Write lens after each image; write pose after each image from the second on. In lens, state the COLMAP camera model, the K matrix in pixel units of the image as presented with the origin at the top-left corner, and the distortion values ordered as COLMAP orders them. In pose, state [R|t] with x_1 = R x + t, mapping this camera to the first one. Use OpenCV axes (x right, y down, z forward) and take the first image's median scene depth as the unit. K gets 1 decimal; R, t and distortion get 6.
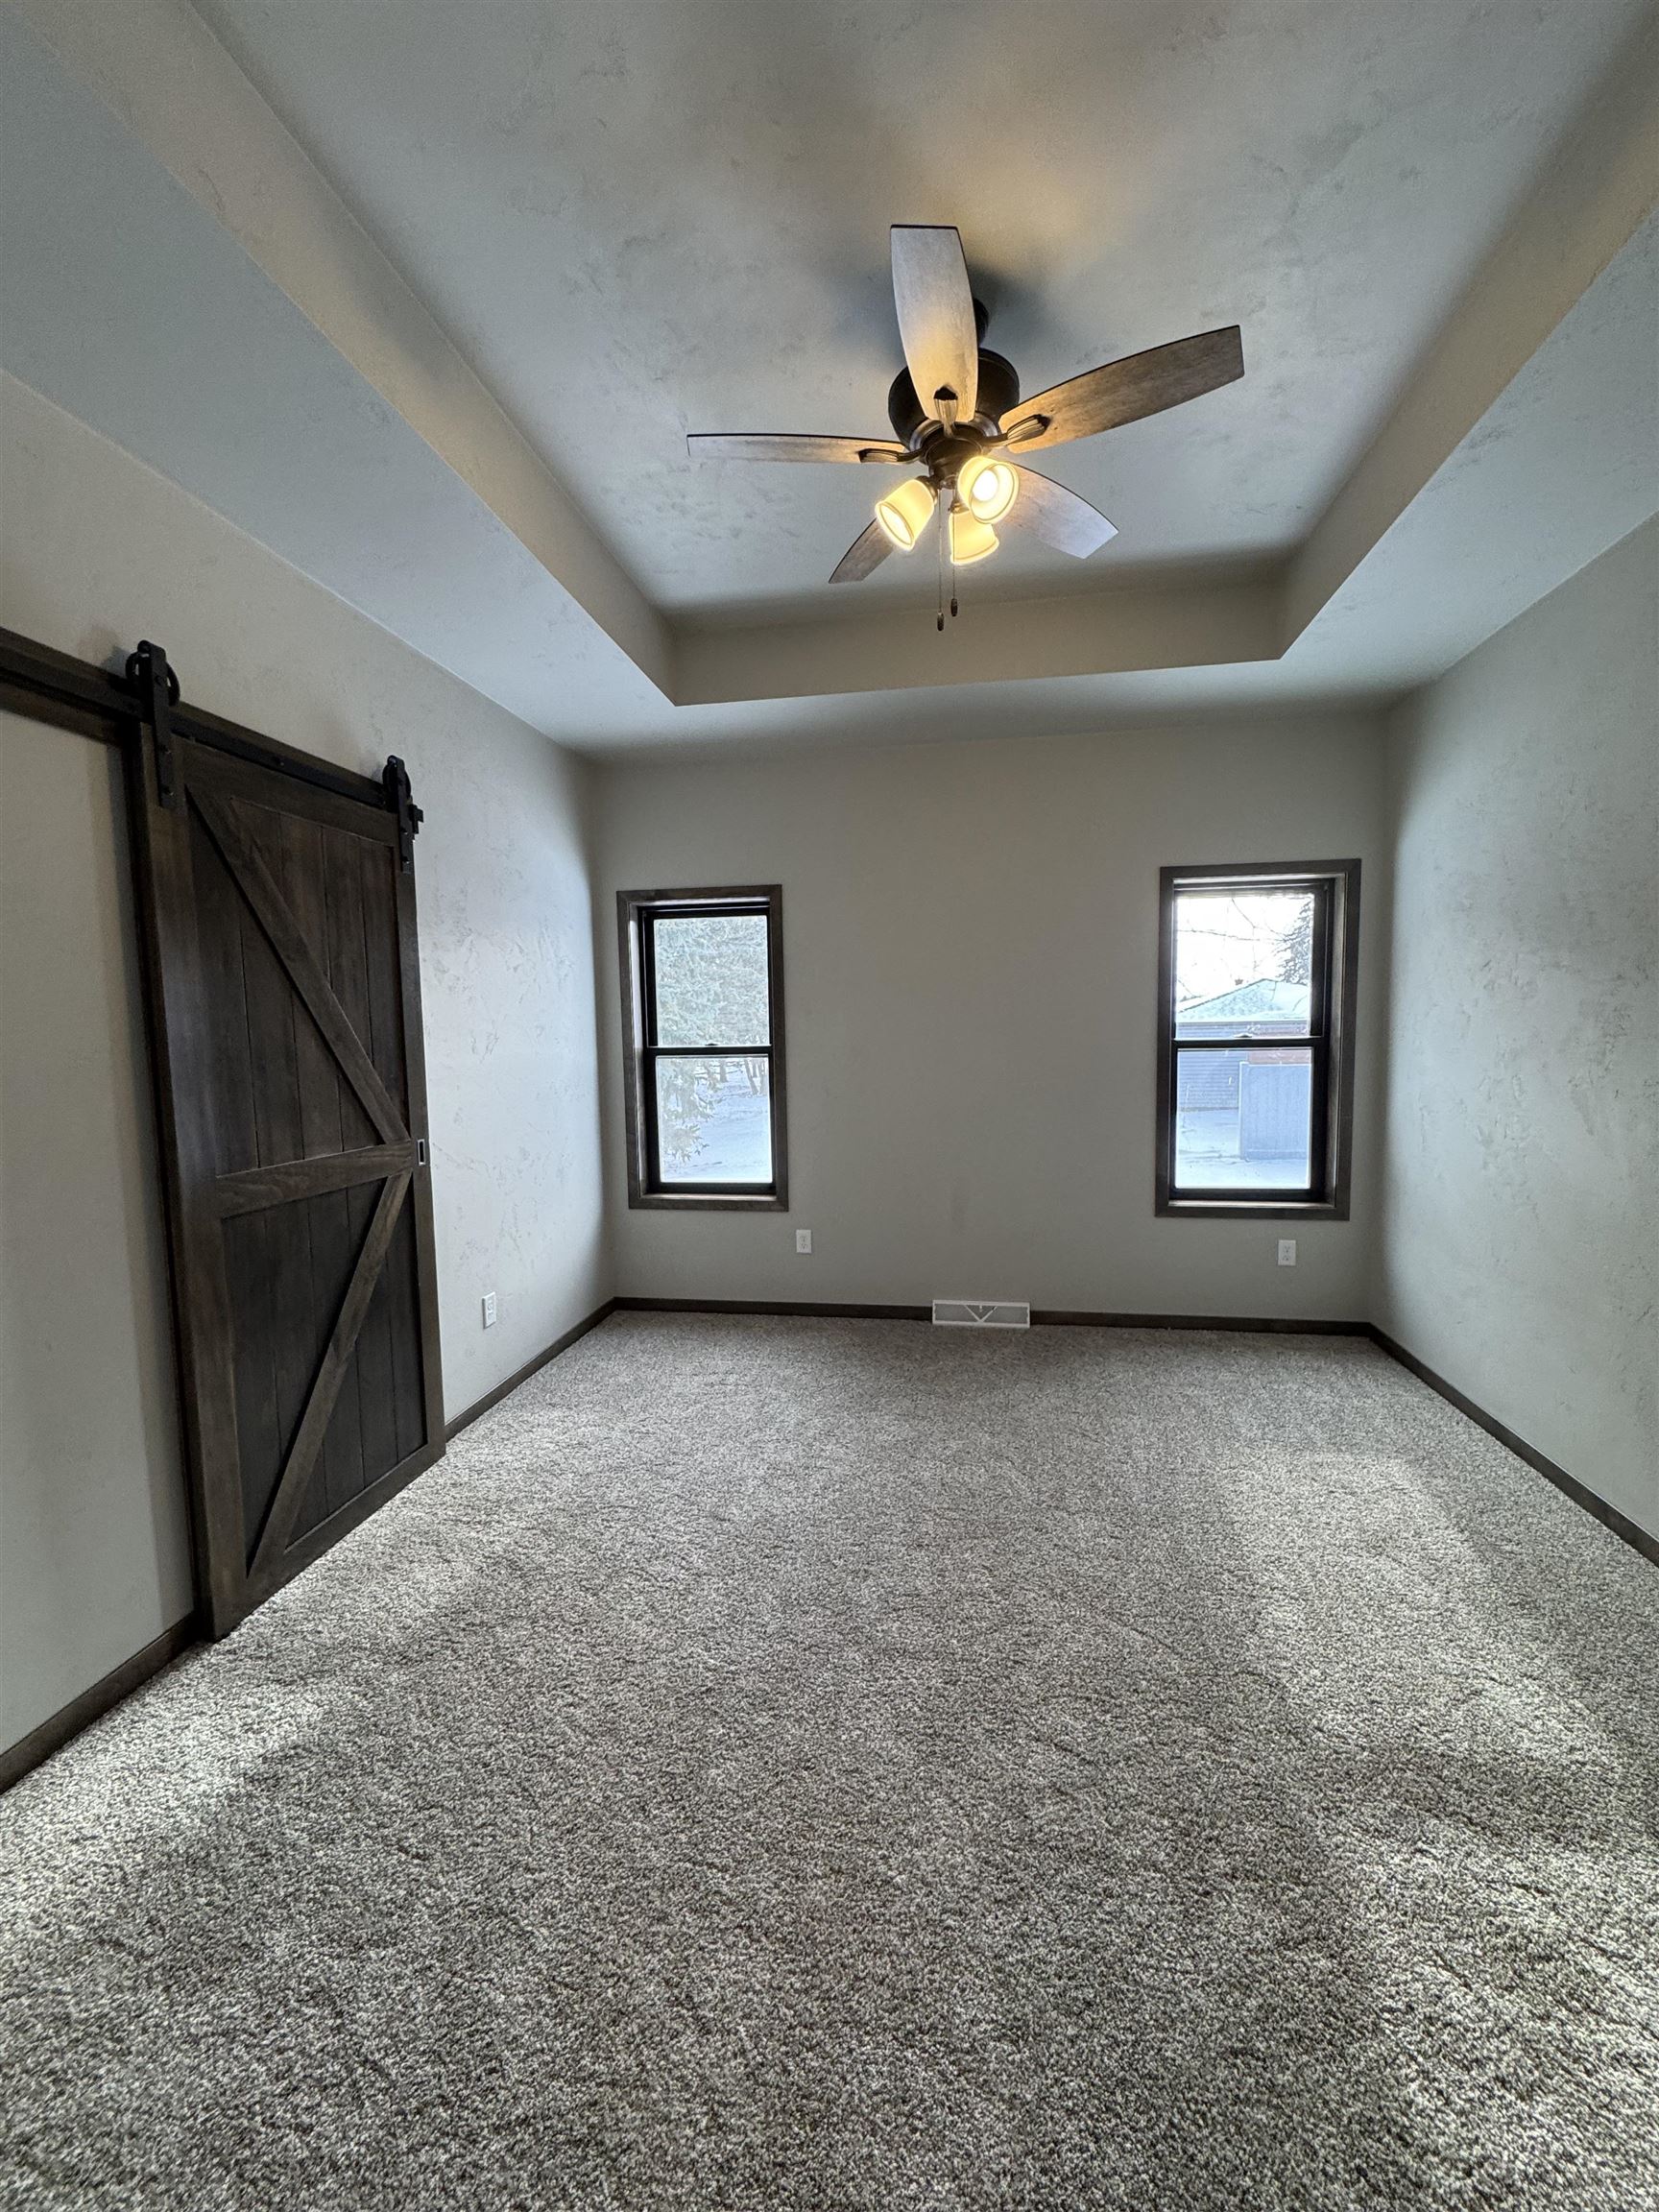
lens RADIAL K [[878.0, 0, 832.3], [0, 878.0, 1106.1], [0, 0, 1]] dist [-0.003619, 0.000402]
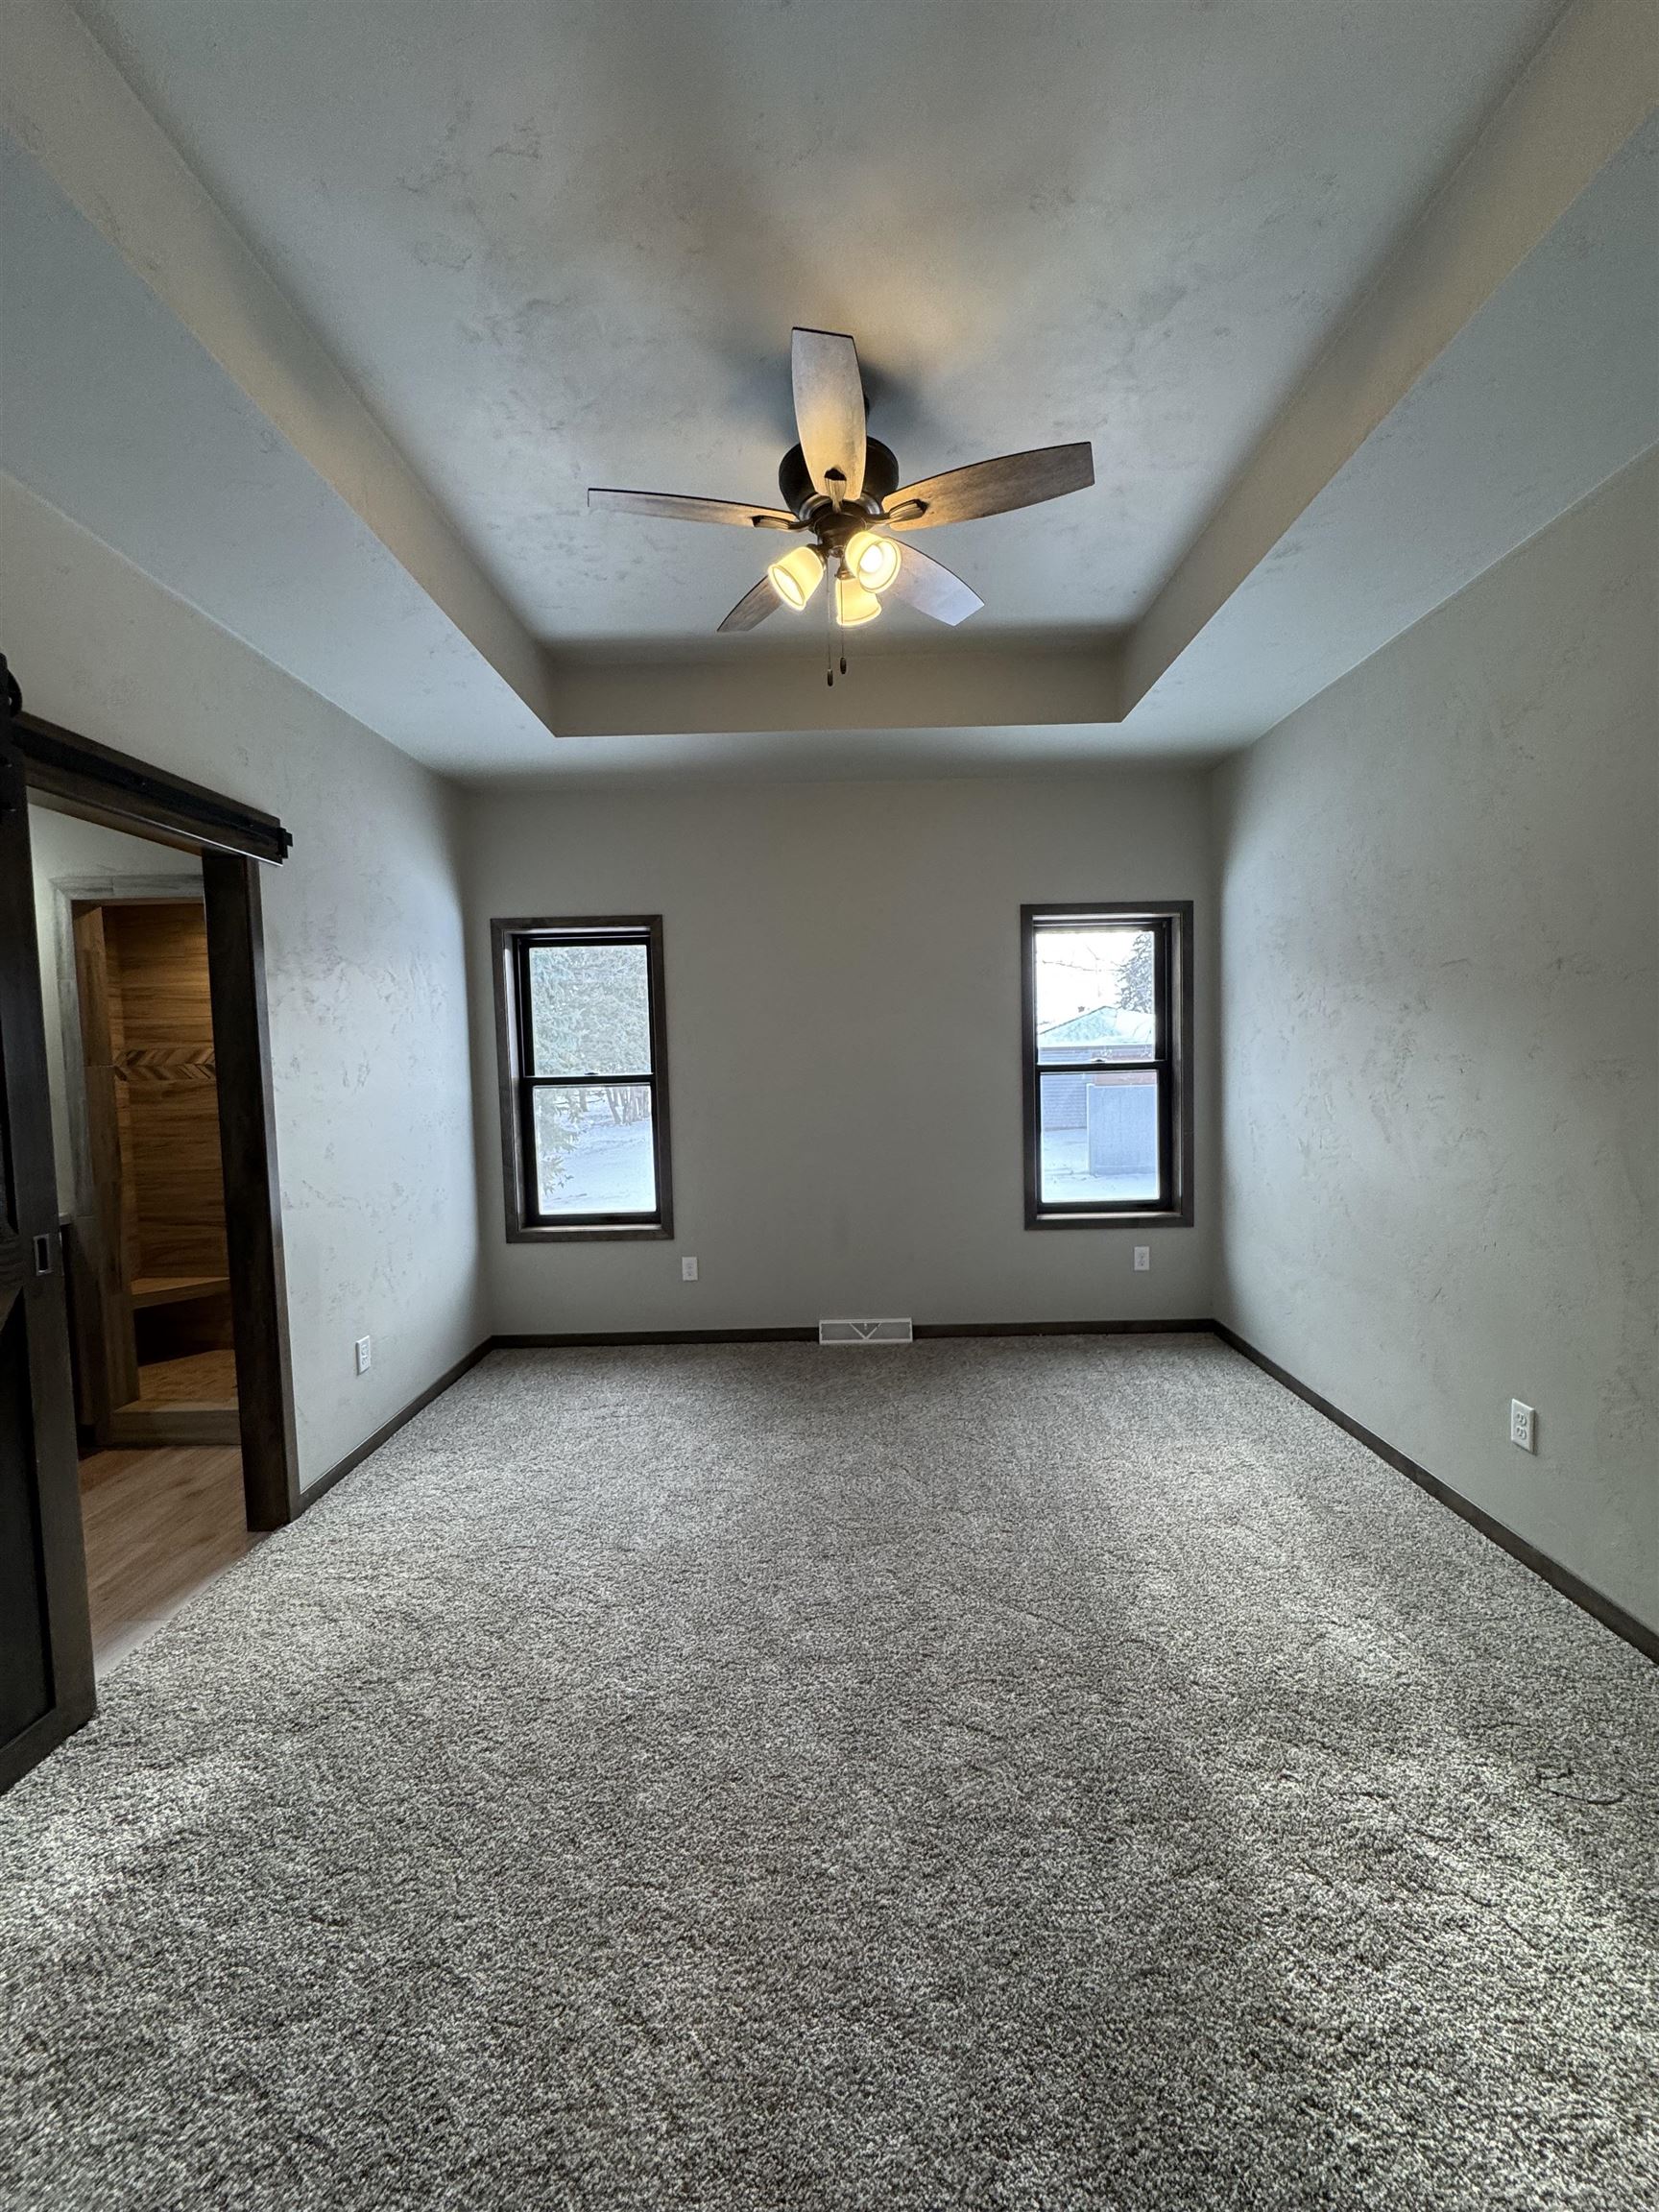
lens RADIAL K [[878.0, 0, 832.0], [0, 878.0, 1105.6], [0, 0, 1]] dist [-0.003619, 0.000402]
pose [[0.987908, -0.017250, 0.154081, -0.049323], [0.021954, 0.999342, -0.028885, 0.001077], [-0.153481, 0.031919, 0.987636, -0.043166]]
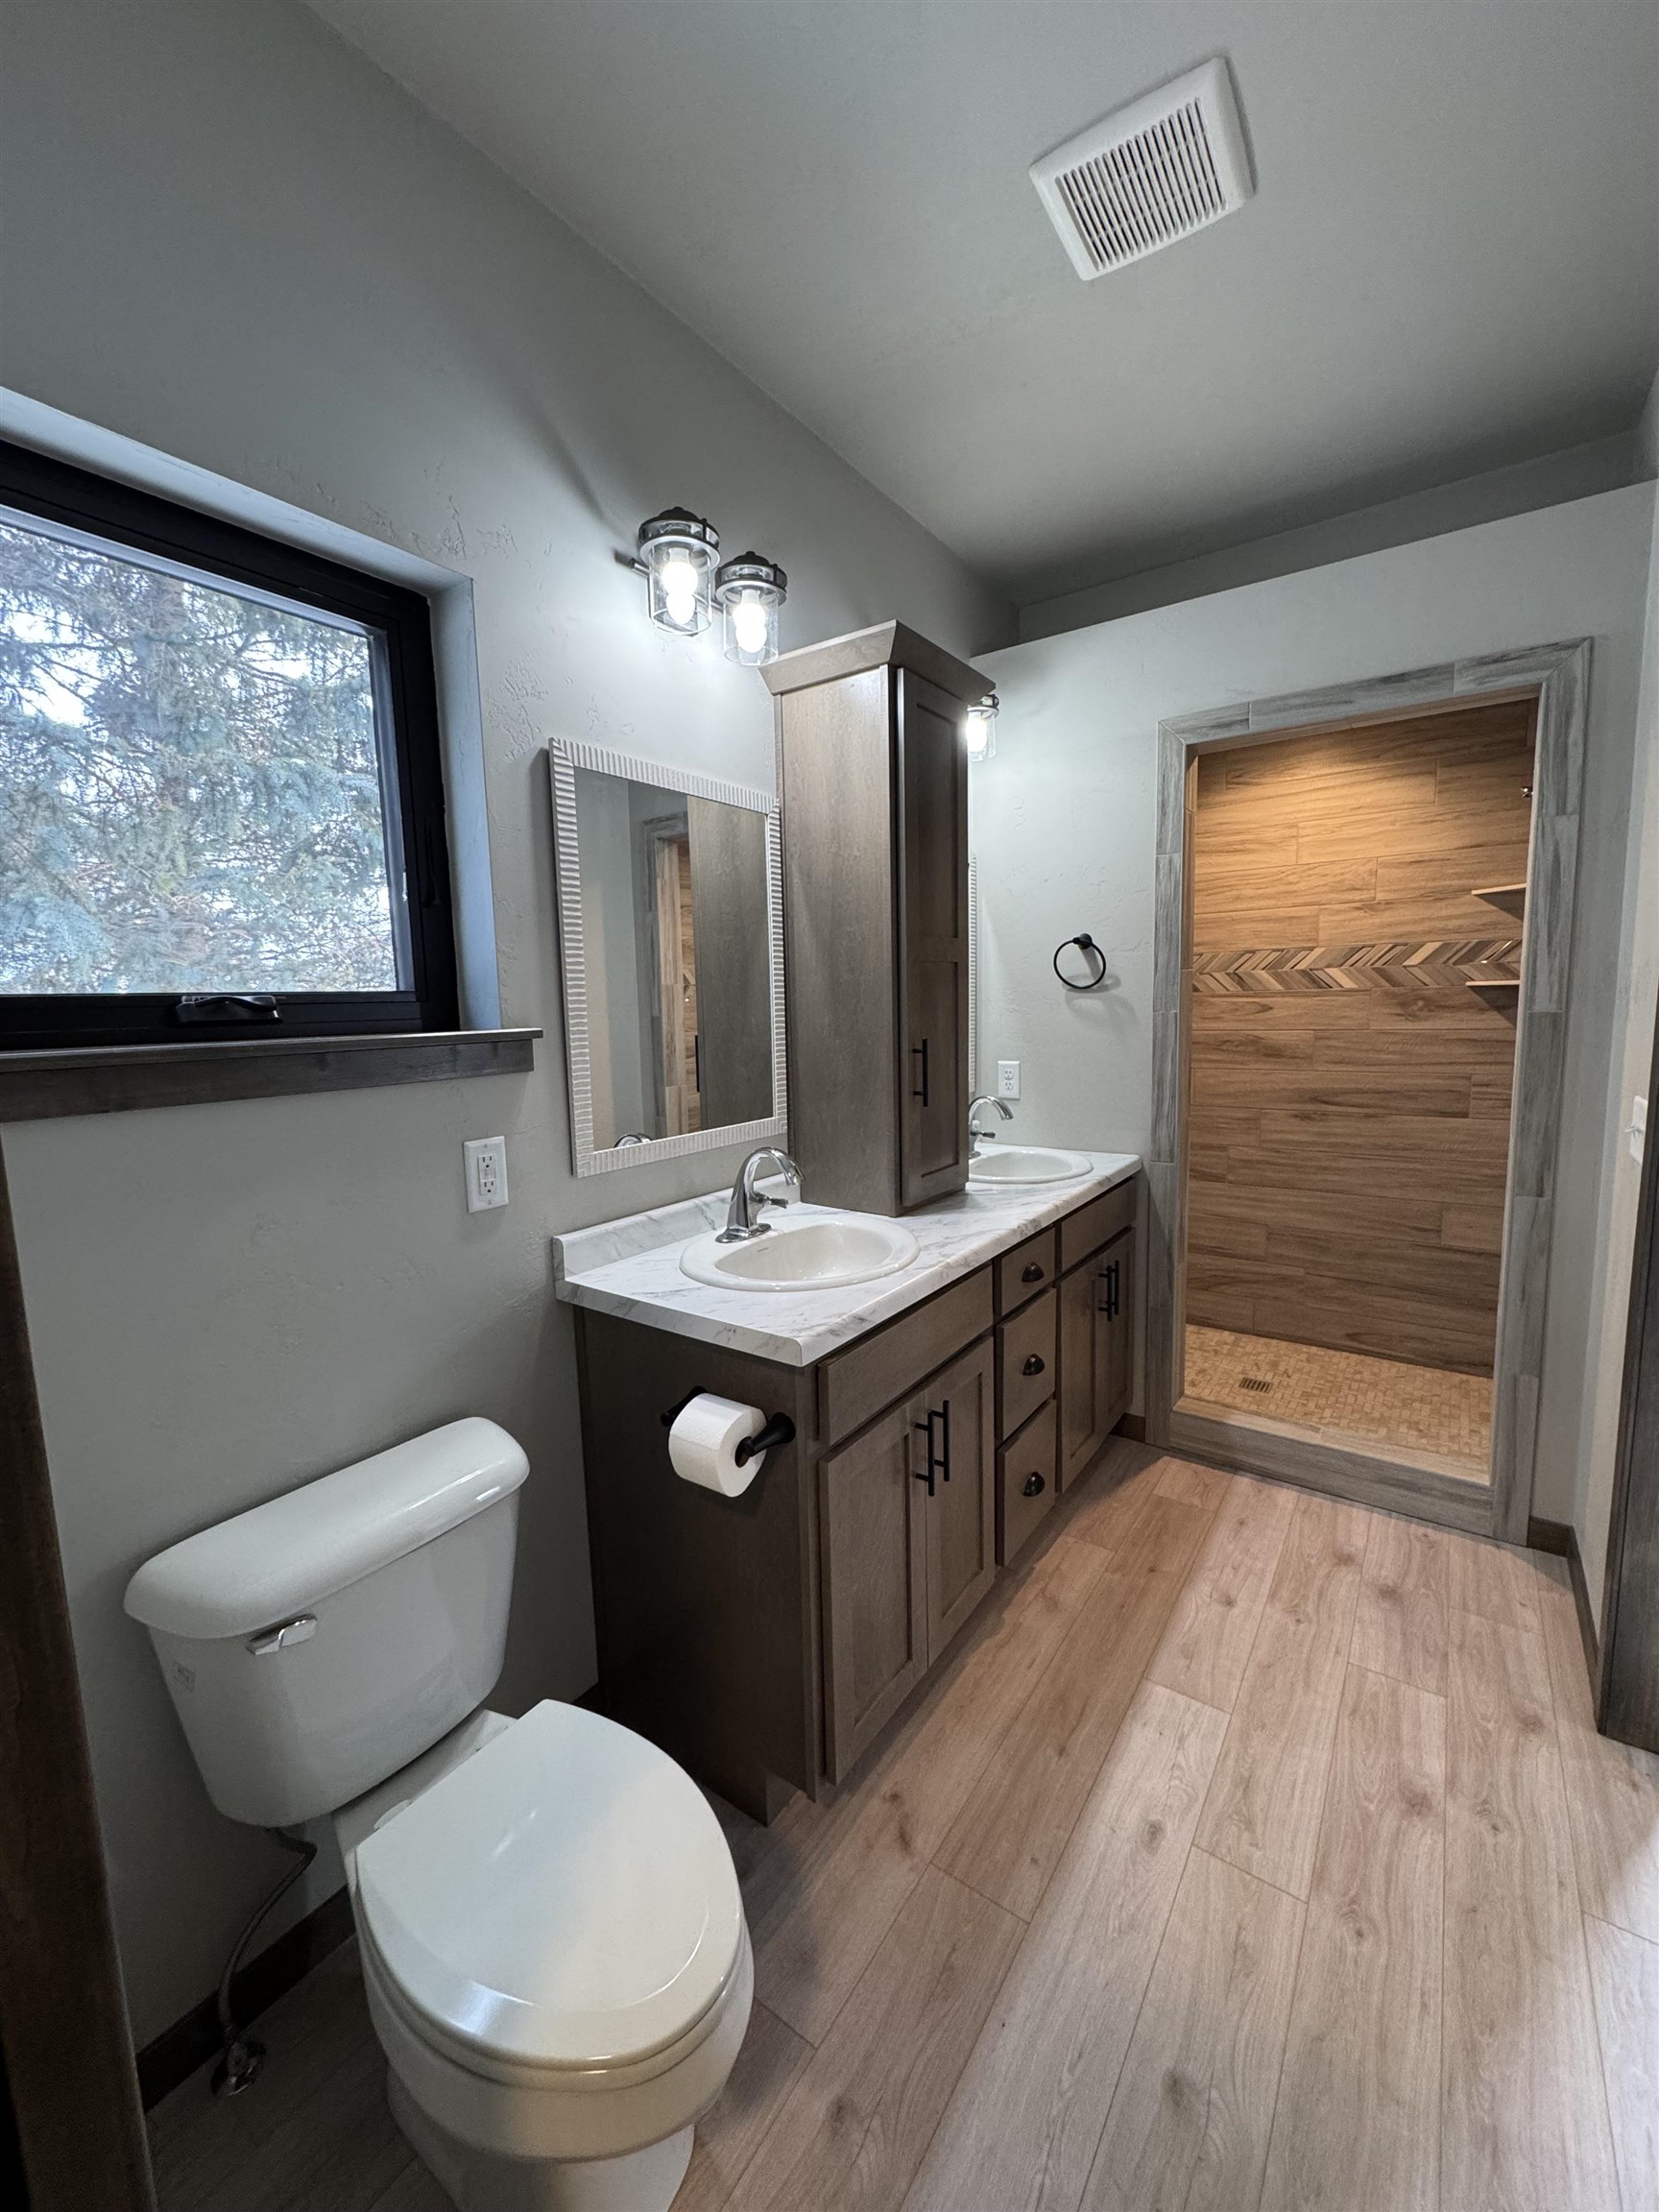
lens RADIAL K [[878.0, 0, 831.5], [0, 878.0, 1105.2], [0, 0, 1]] dist [-0.003619, 0.000402]
pose [[0.898262, 0.048503, -0.436775, -1.043750], [-0.029635, 0.998314, 0.049913, -0.003444], [0.438460, -0.031891, 0.898185, 0.421603]]
